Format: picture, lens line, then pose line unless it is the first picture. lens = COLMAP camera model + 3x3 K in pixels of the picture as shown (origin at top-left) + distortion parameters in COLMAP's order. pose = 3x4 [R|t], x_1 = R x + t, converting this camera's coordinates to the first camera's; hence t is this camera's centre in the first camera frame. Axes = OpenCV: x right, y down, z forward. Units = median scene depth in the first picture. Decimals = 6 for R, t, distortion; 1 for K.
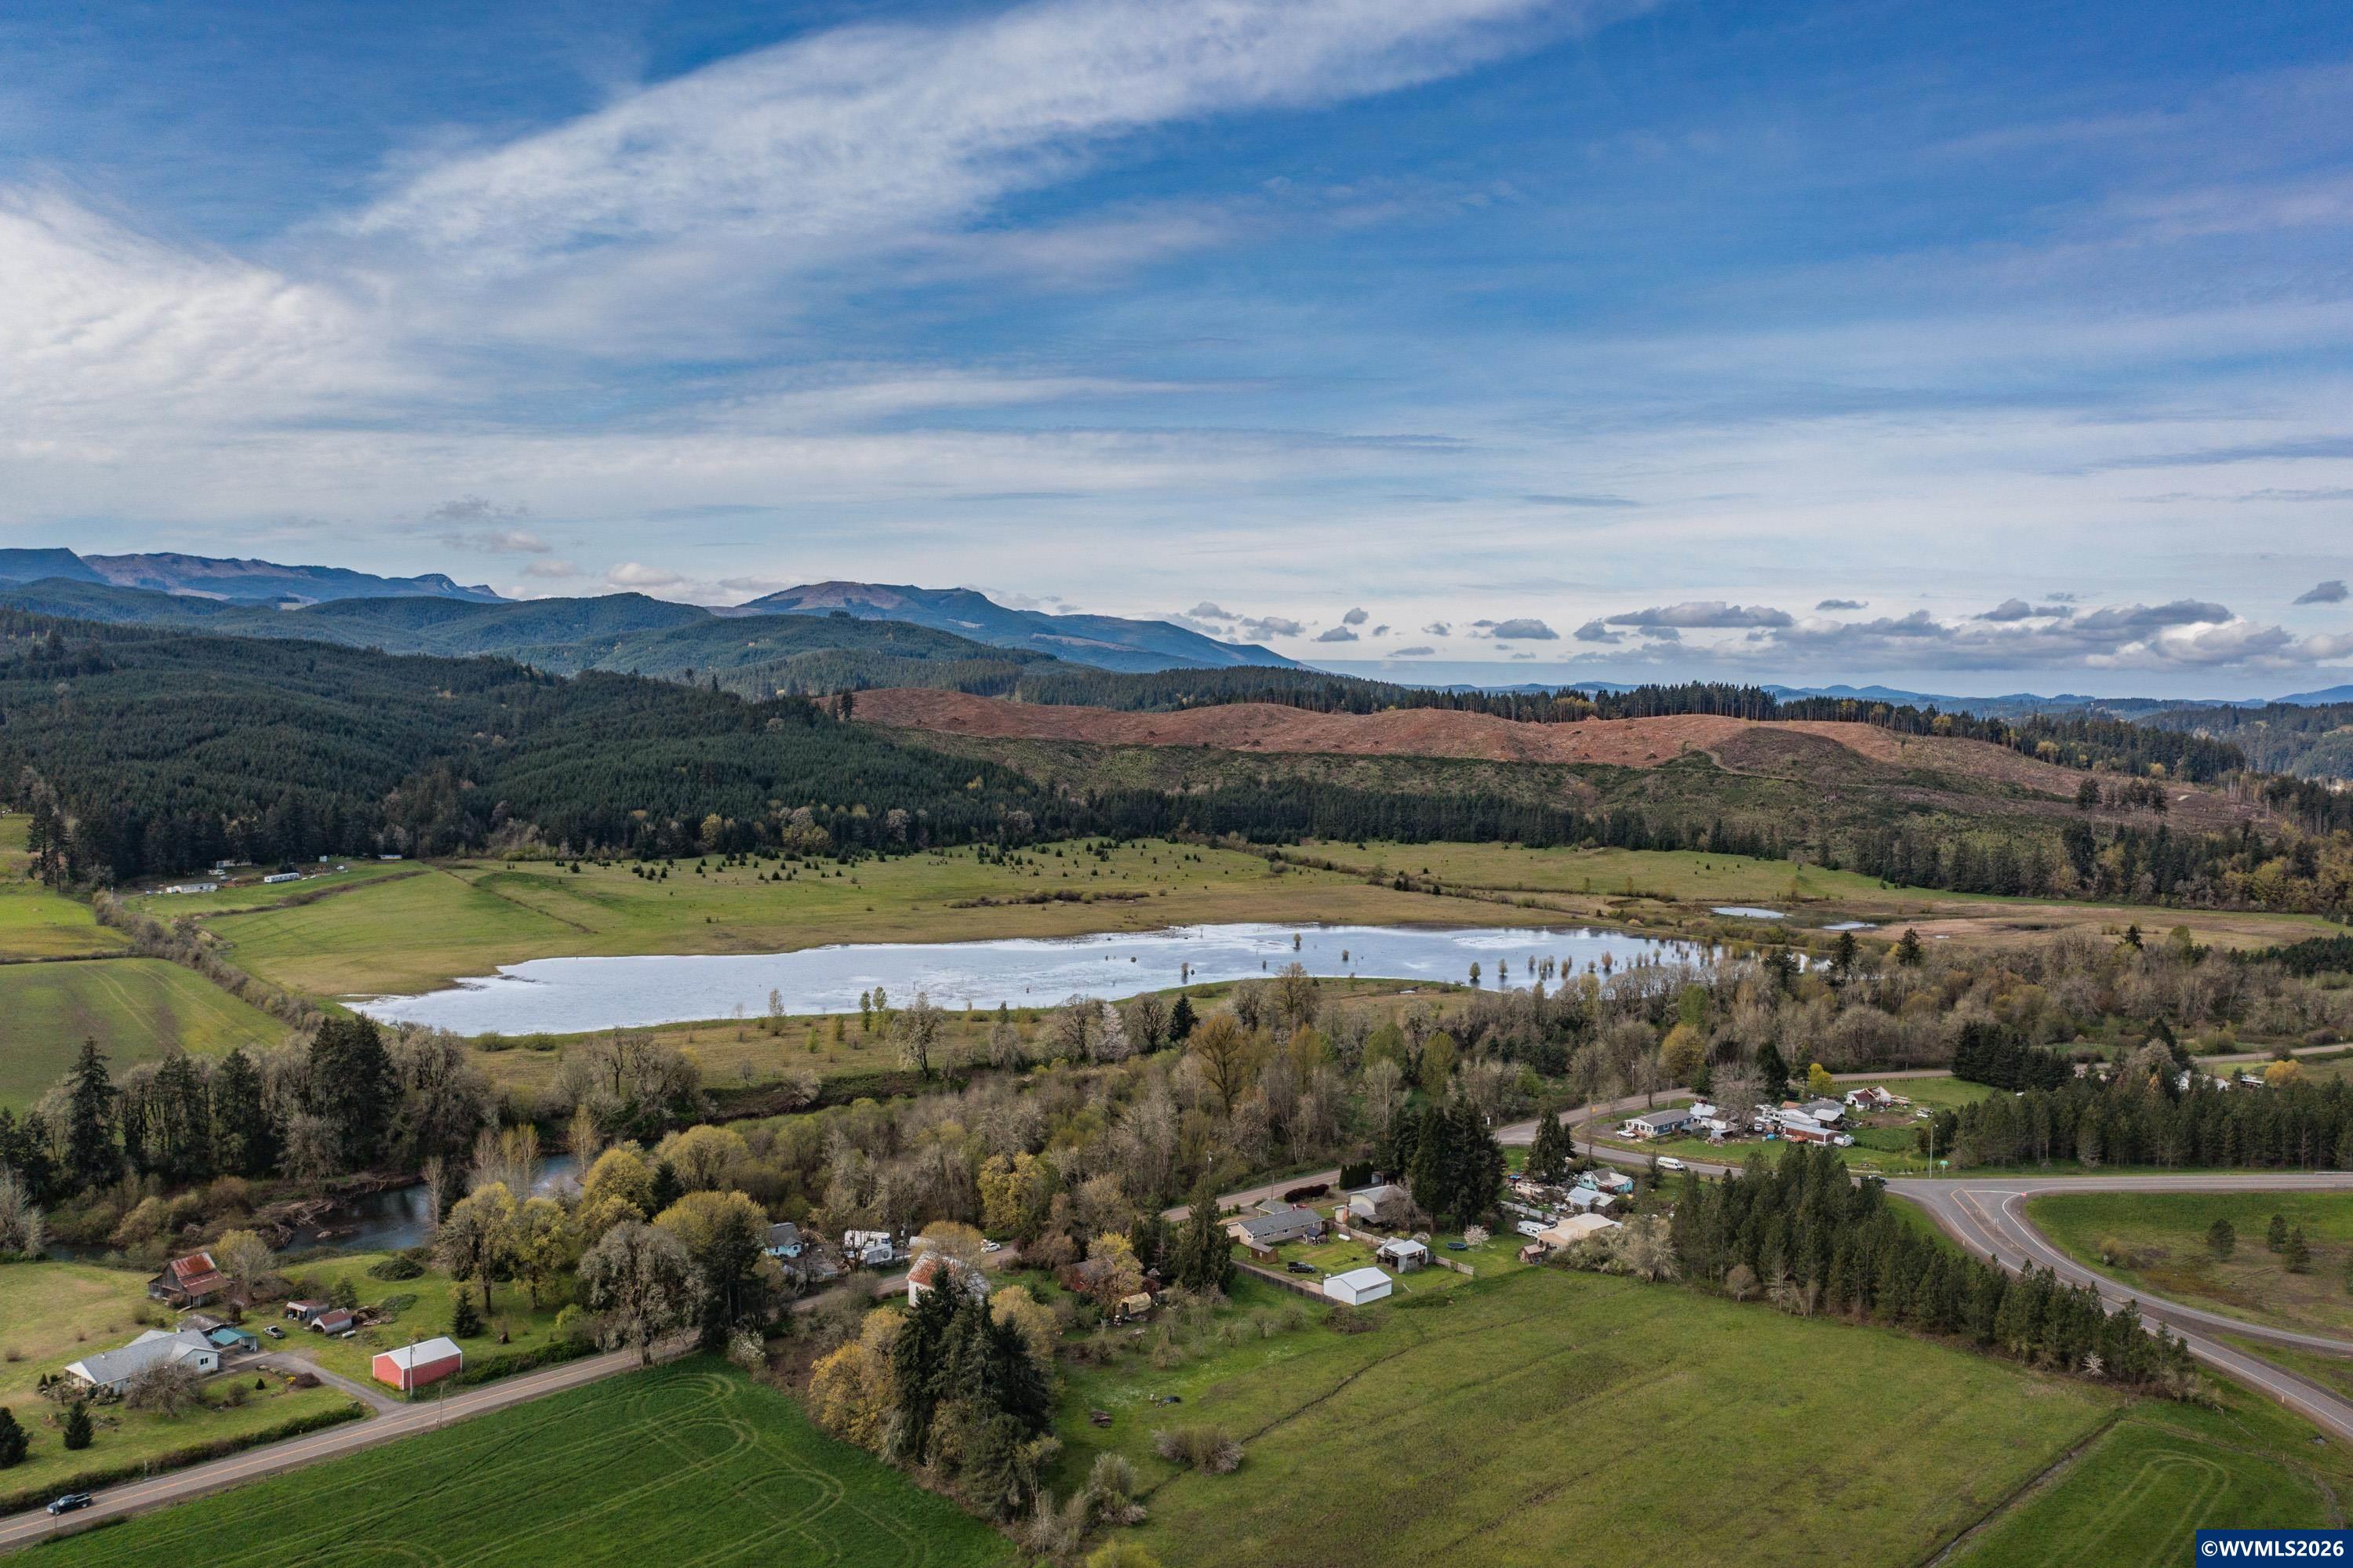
lens RADIAL K [[1843.6, 0, 1173.9], [0, 1843.6, 786.3], [0, 0, 1]] dist [-0.014030, 0.012332]
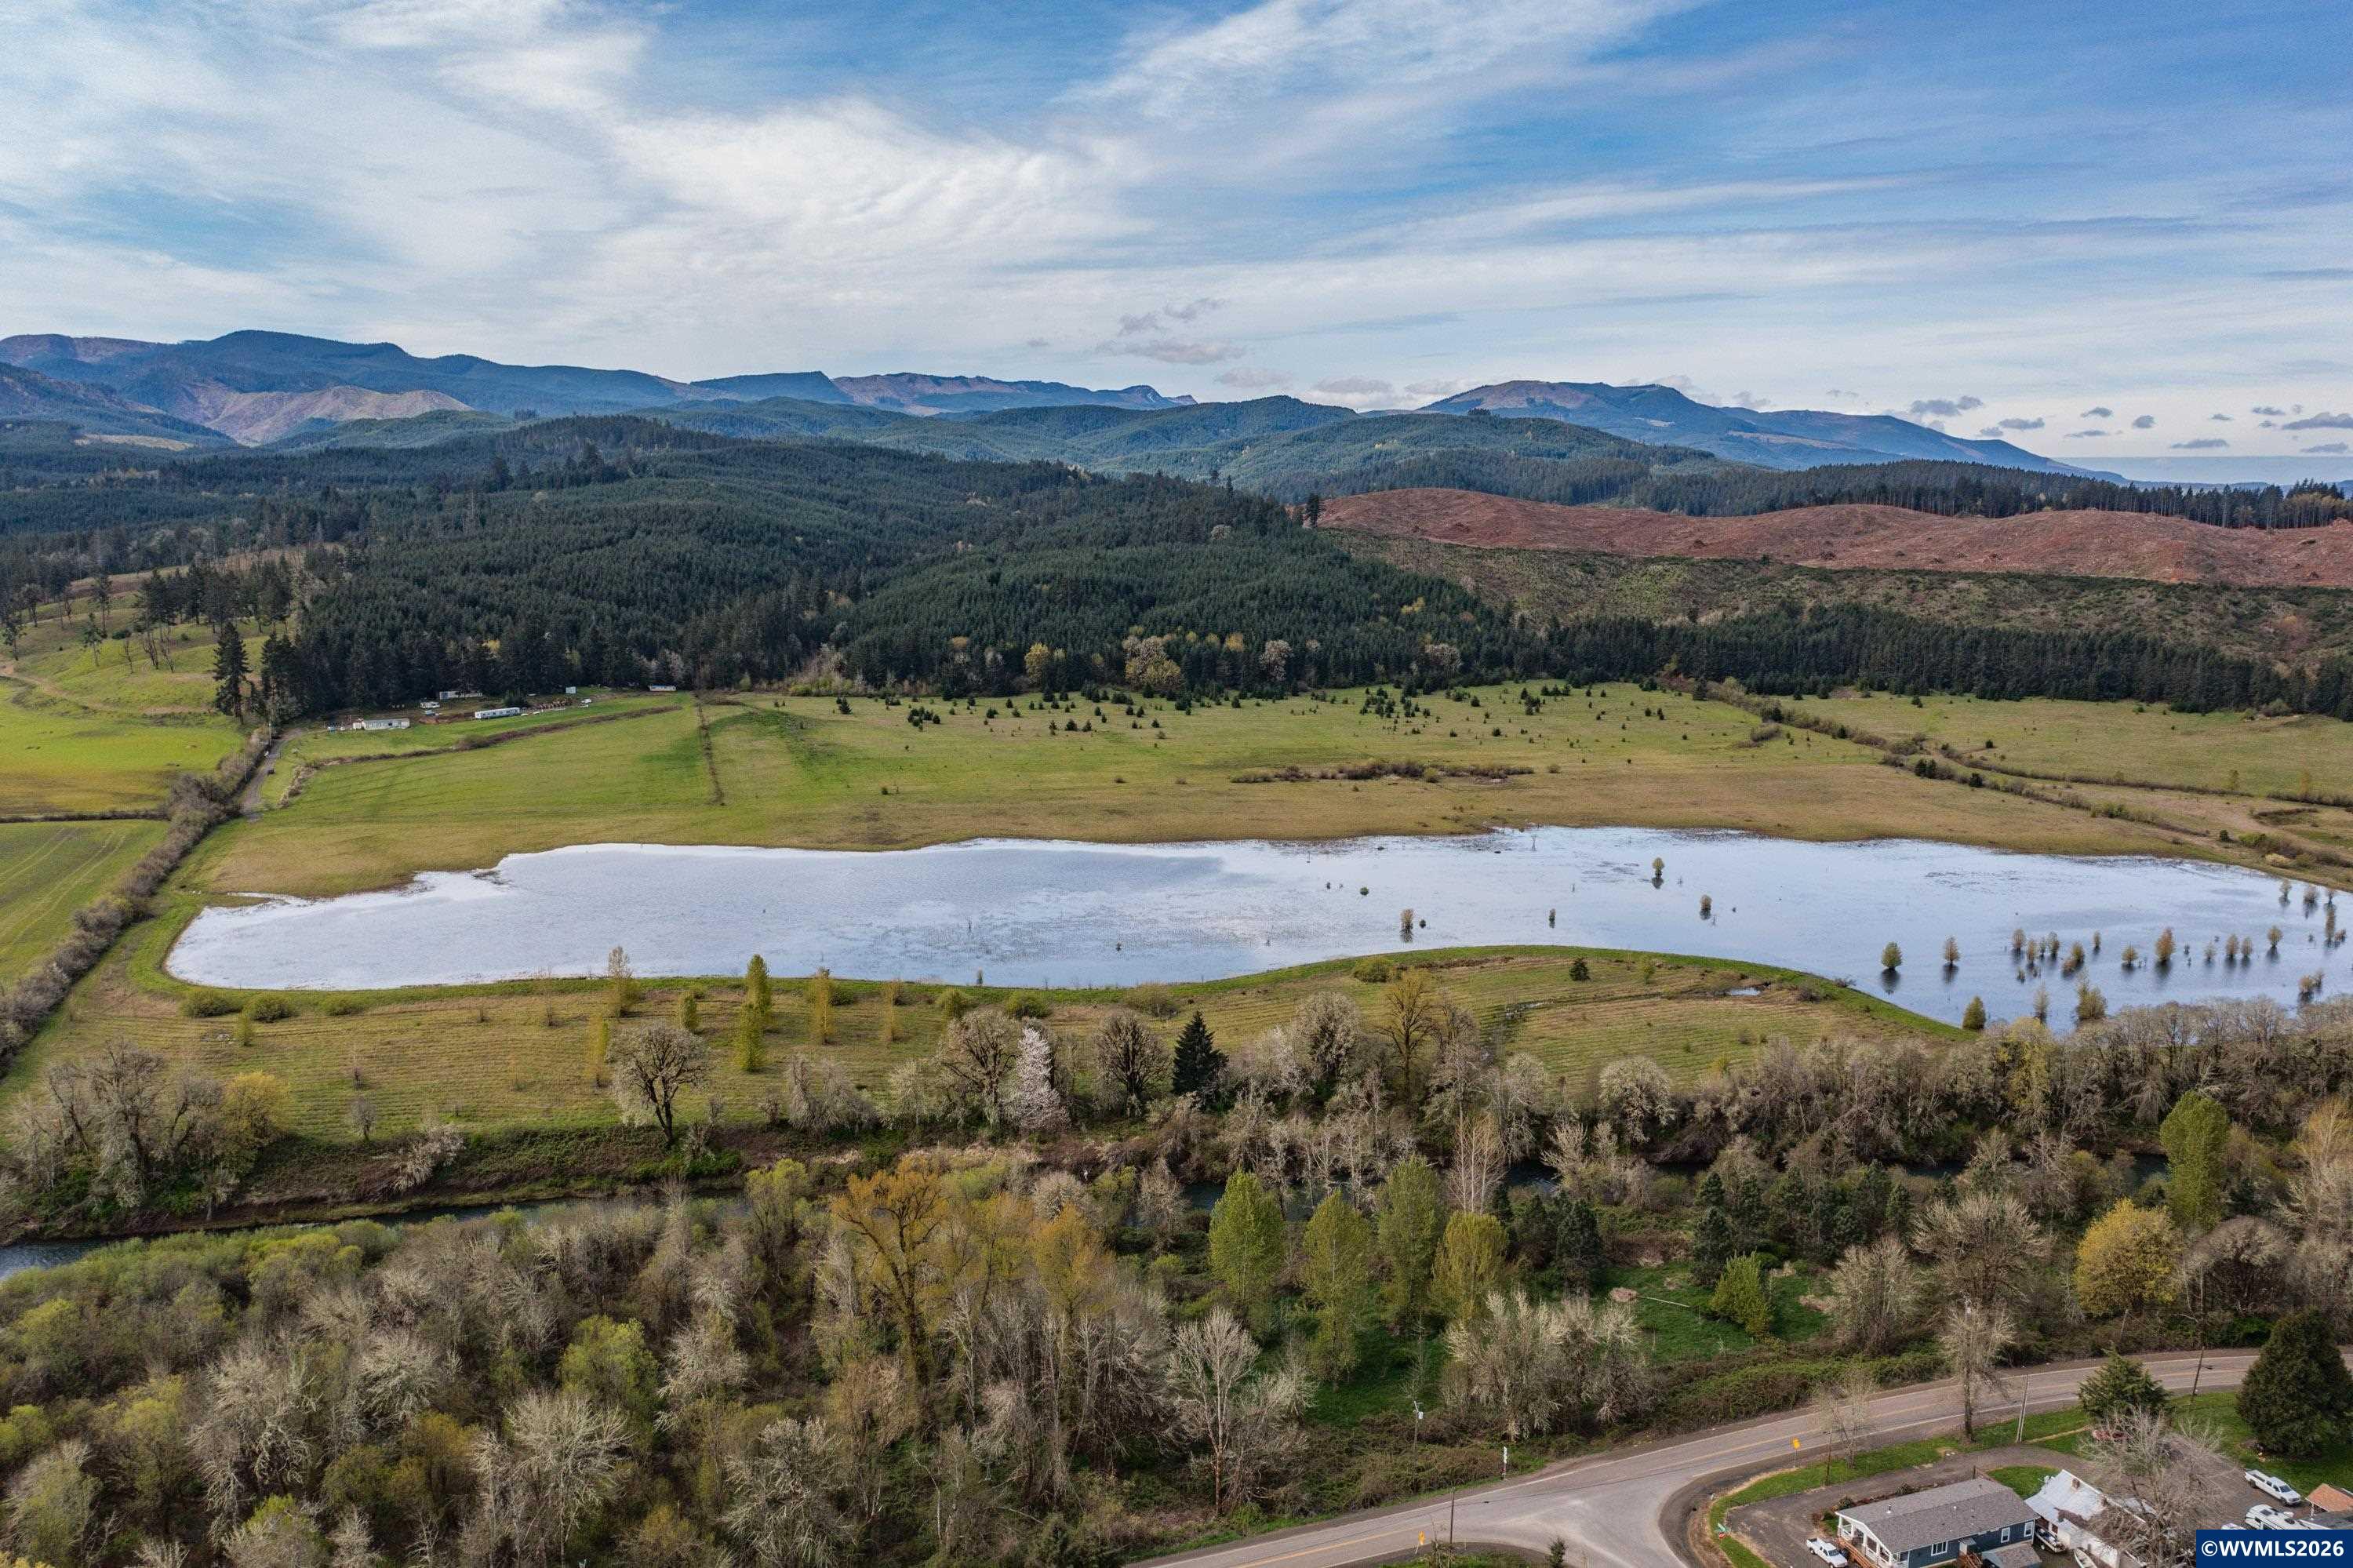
lens RADIAL K [[1843.6, 0, 1180.0], [0, 1843.6, 781.8], [0, 0, 1]] dist [-0.014030, 0.012332]
pose [[0.931161, 0.047346, -0.361520, 0.093134], [-0.010184, 0.994524, 0.104015, -0.008324], [0.364465, -0.093173, 0.926544, 0.217030]]
